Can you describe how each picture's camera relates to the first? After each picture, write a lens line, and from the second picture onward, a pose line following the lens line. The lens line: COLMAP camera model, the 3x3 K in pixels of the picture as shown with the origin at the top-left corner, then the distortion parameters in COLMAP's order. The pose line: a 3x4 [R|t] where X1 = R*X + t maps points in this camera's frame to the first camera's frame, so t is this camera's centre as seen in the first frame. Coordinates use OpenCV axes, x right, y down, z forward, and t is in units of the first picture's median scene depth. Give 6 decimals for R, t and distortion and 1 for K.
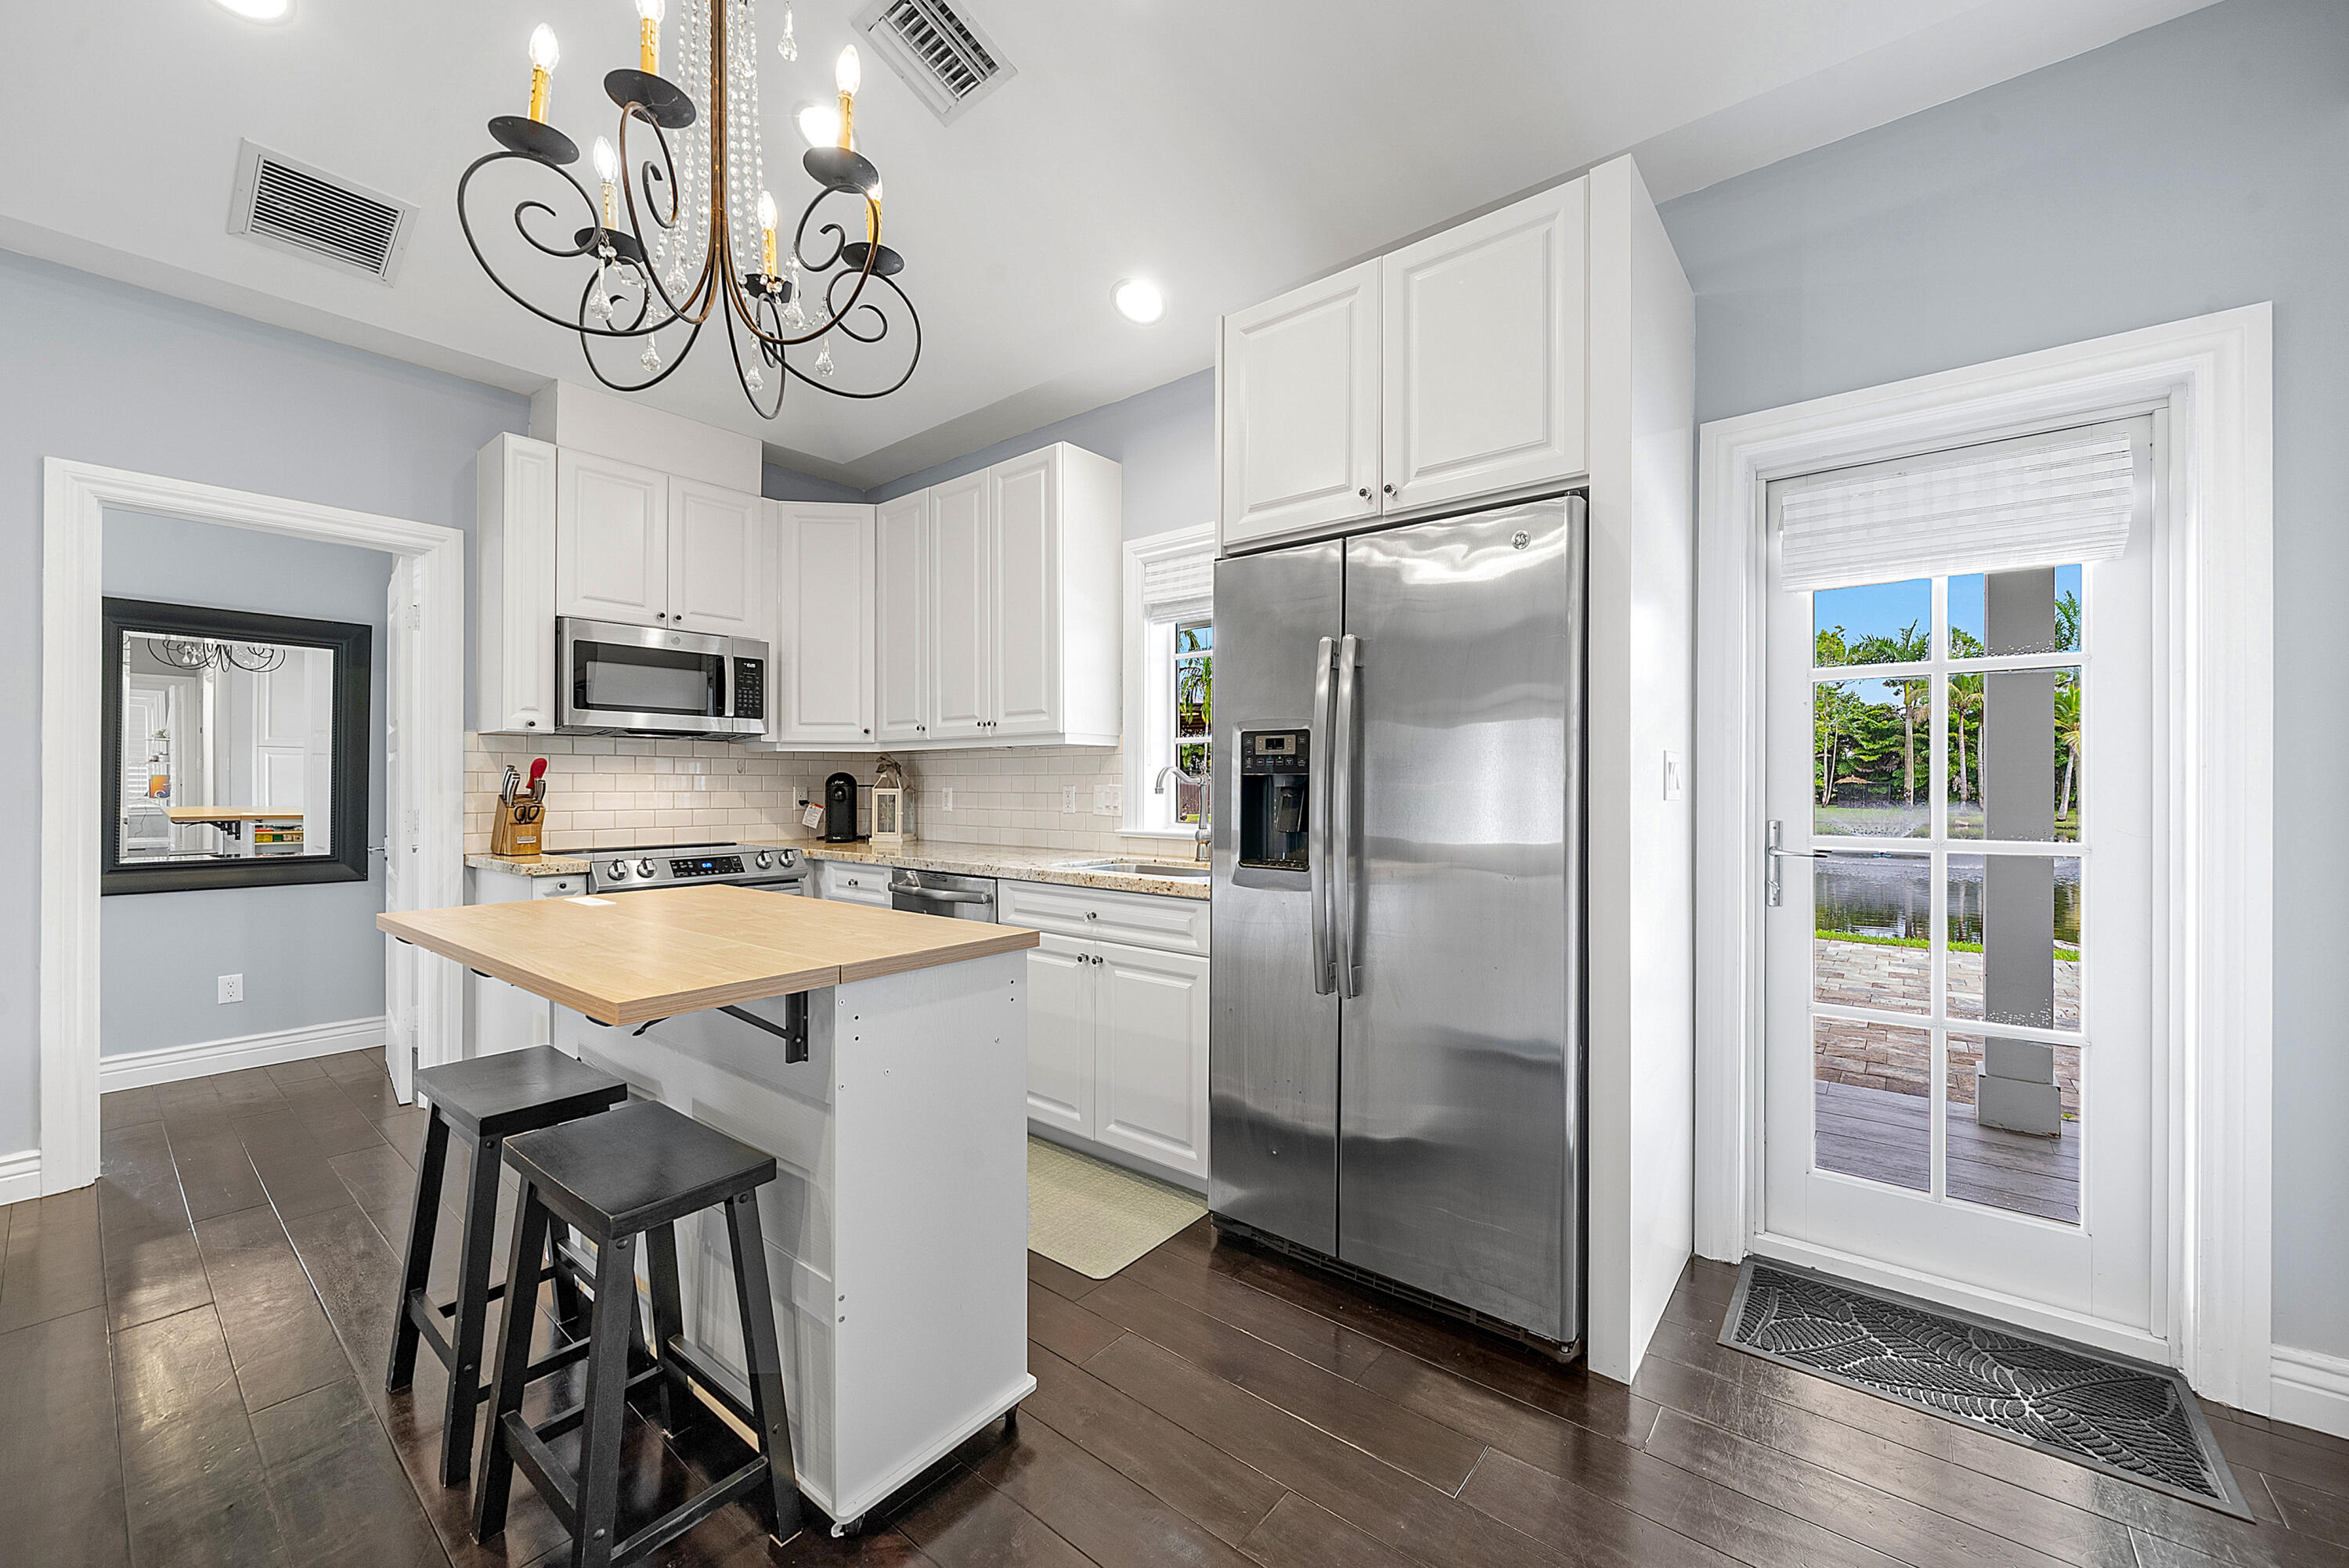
lens RADIAL K [[897.8, 0, 1187.7], [0, 897.8, 793.3], [0, 0, 1]] dist [-0.003576, -0.000472]
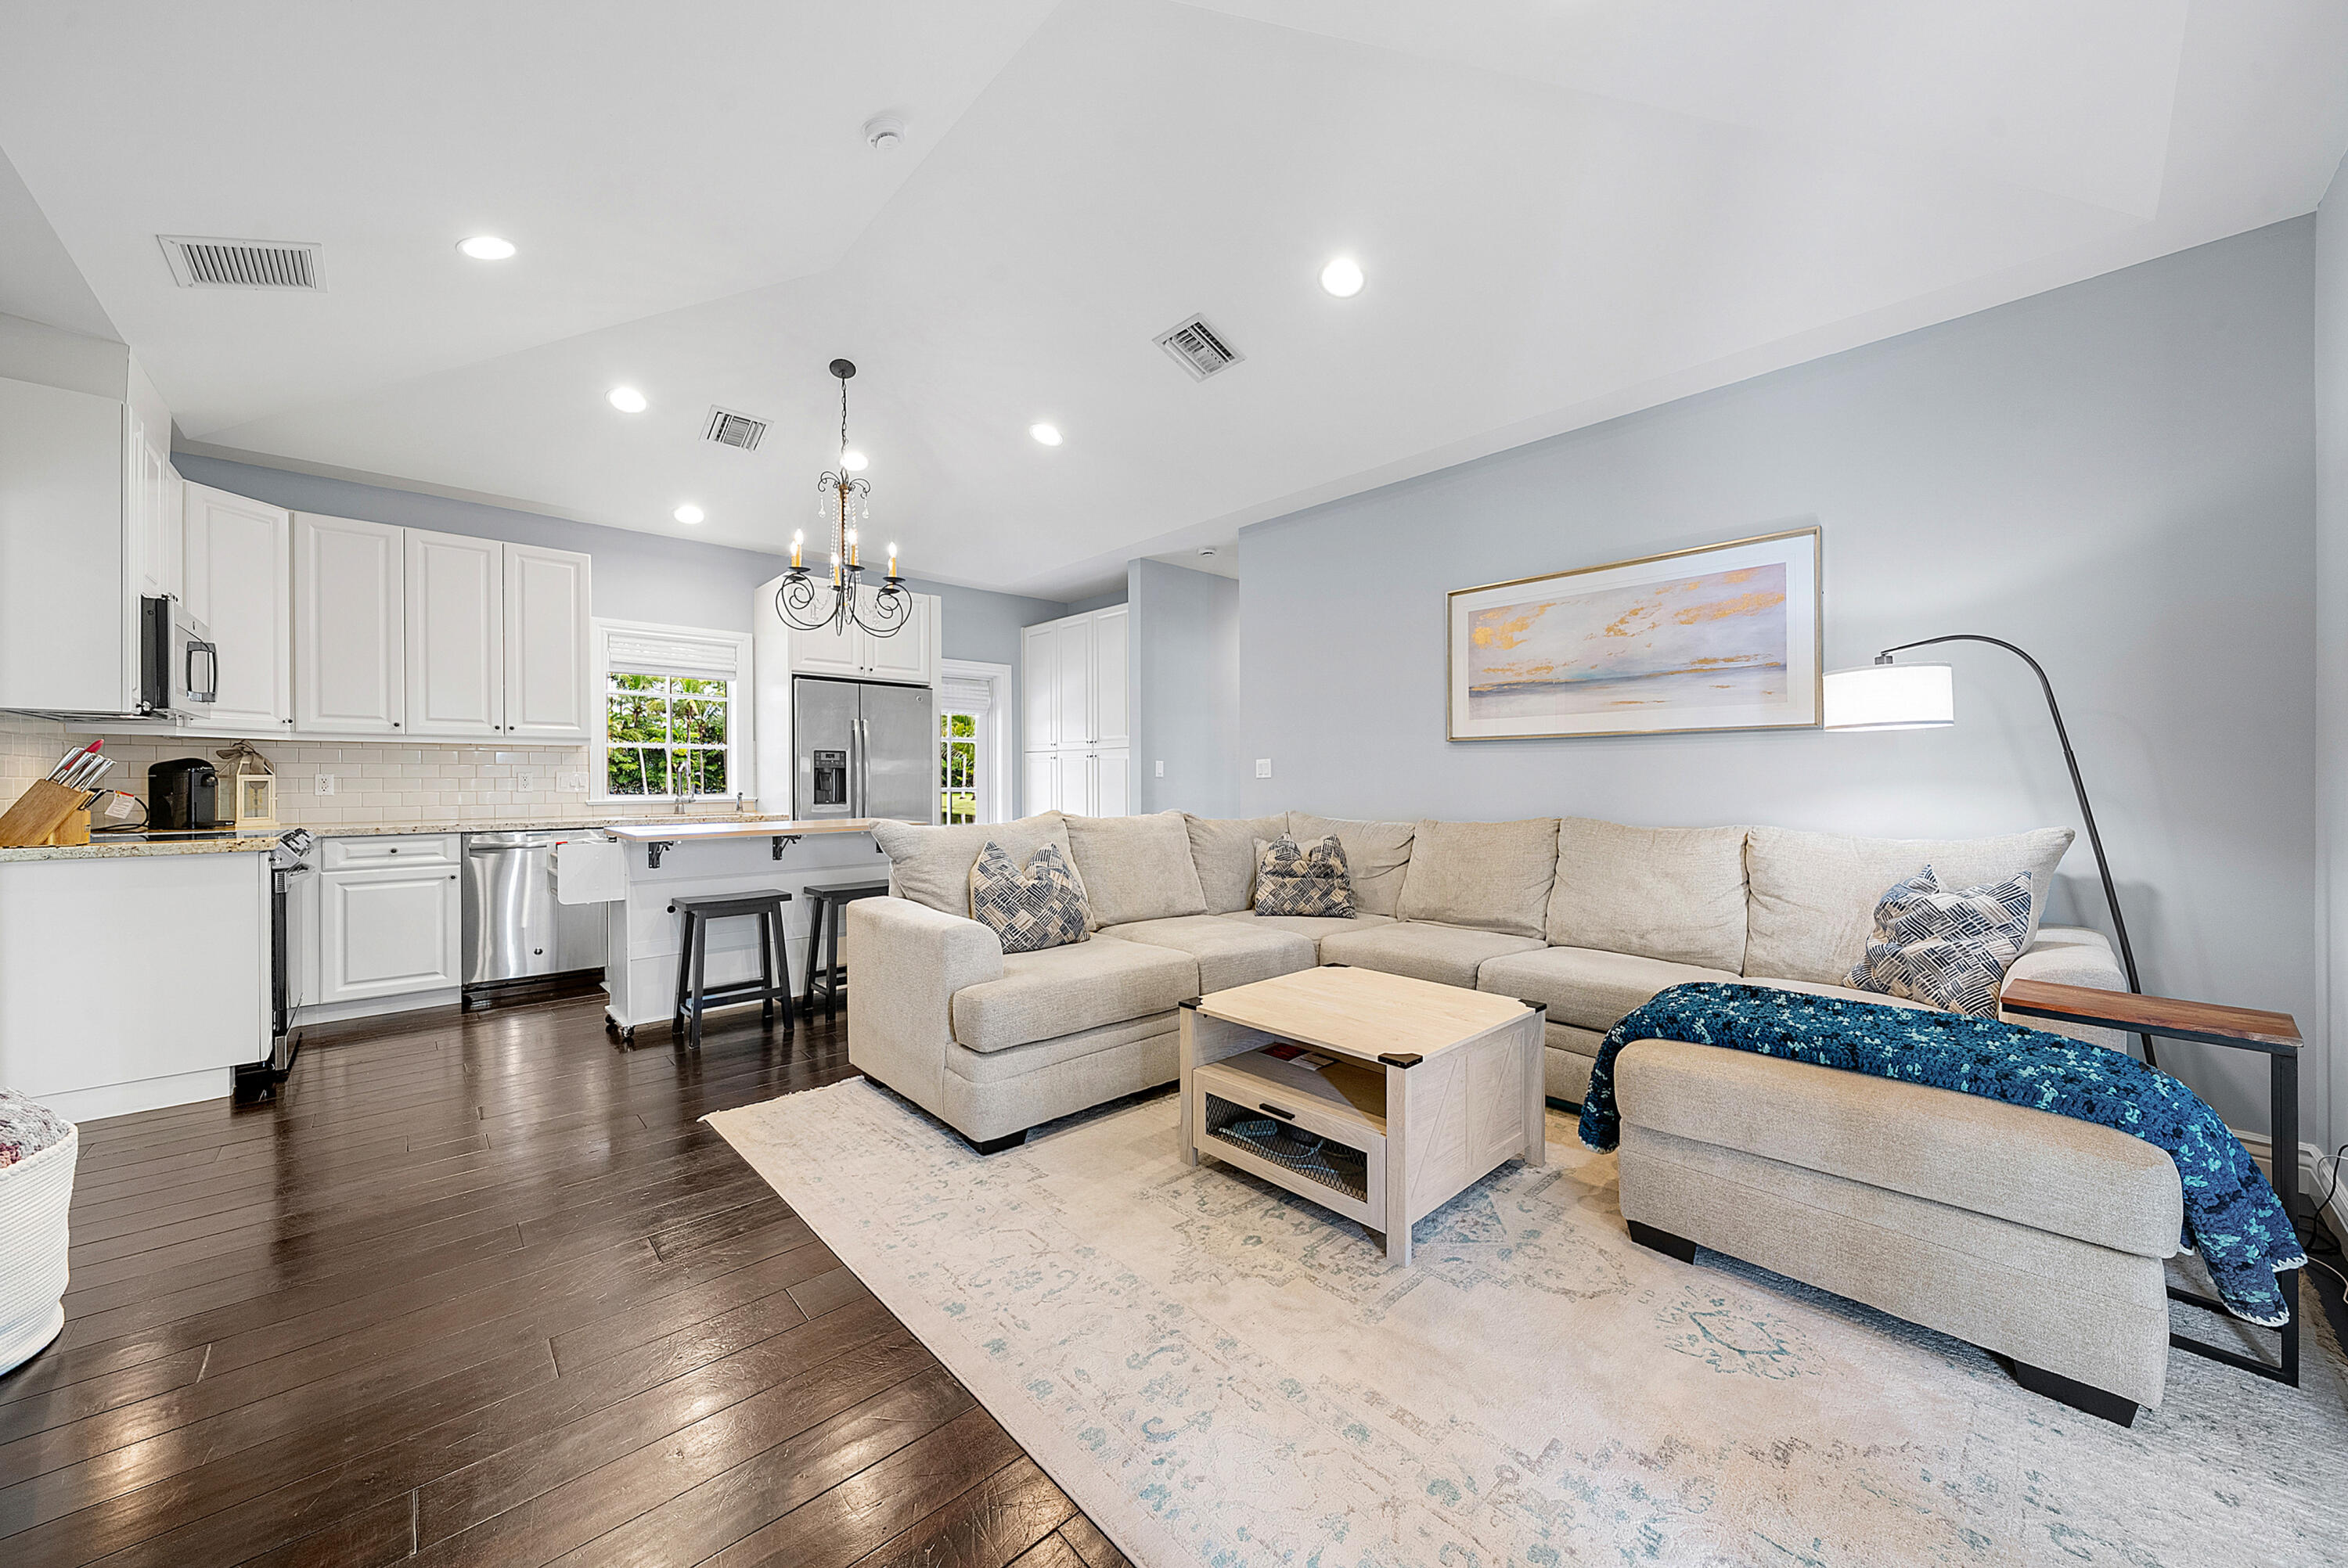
lens RADIAL K [[832.9, 0, 1184.5], [0, 832.9, 777.7], [0, 0, 1]] dist [-0.001677, -0.000099]
pose [[0.151233, -0.000815, 0.988498, -1.345836], [0.011930, 0.999928, -0.001001, 0.014037], [-0.988426, 0.011945, 0.151232, -0.236086]]
